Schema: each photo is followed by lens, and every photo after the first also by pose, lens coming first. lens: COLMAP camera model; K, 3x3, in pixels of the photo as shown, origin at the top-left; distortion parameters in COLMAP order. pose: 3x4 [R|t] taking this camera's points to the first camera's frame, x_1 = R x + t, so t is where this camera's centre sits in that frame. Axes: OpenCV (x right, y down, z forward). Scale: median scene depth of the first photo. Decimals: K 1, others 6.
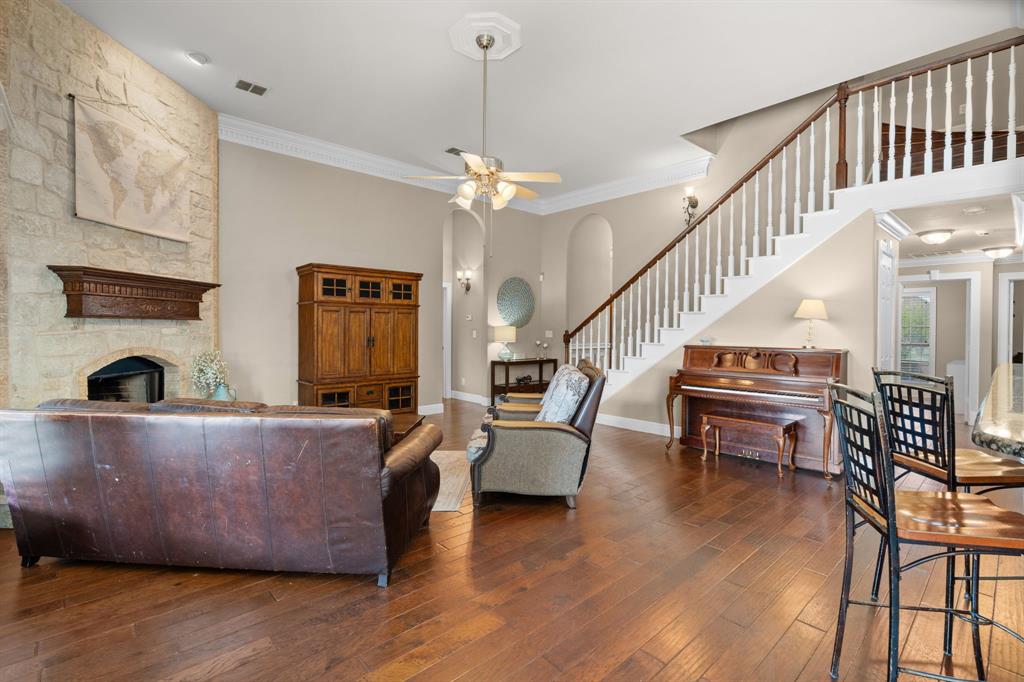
lens RADIAL K [[470.9, 0, 510.9], [0, 470.9, 325.6], [0, 0, 1]] dist [-0.007121, -0.000122]
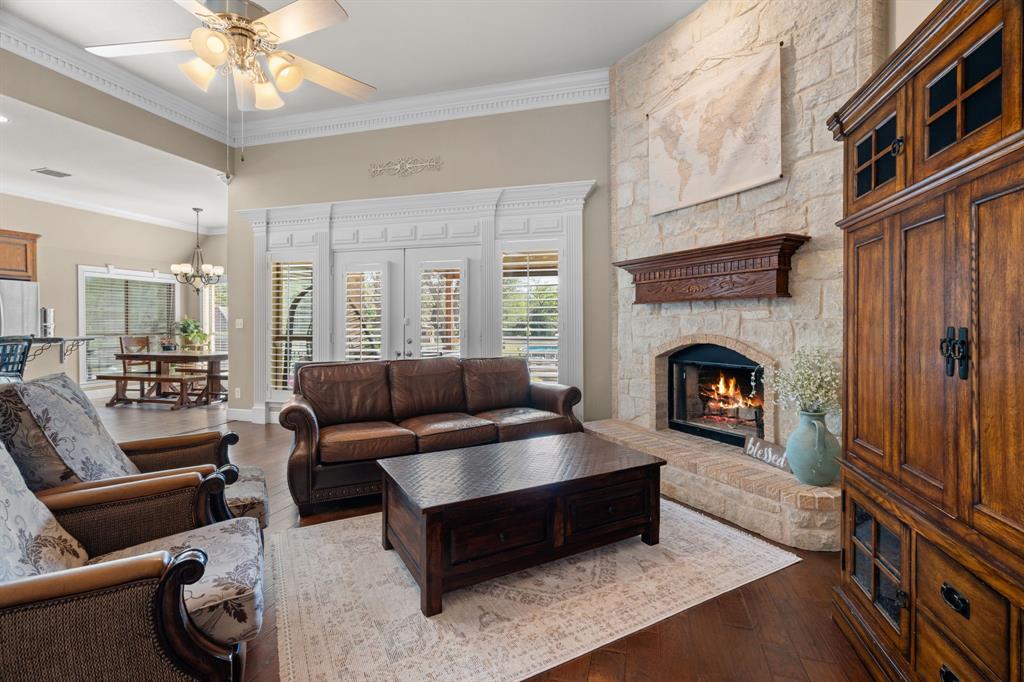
lens RADIAL K [[461.5, 0, 512.7], [0, 461.5, 324.5], [0, 0, 1]] dist [-0.003800, 0.000398]
pose [[-0.847055, -0.001880, -0.531502, -0.032602], [0.000385, 0.999991, -0.004150, 0.028718], [0.531505, -0.003720, -0.847047, 1.379518]]
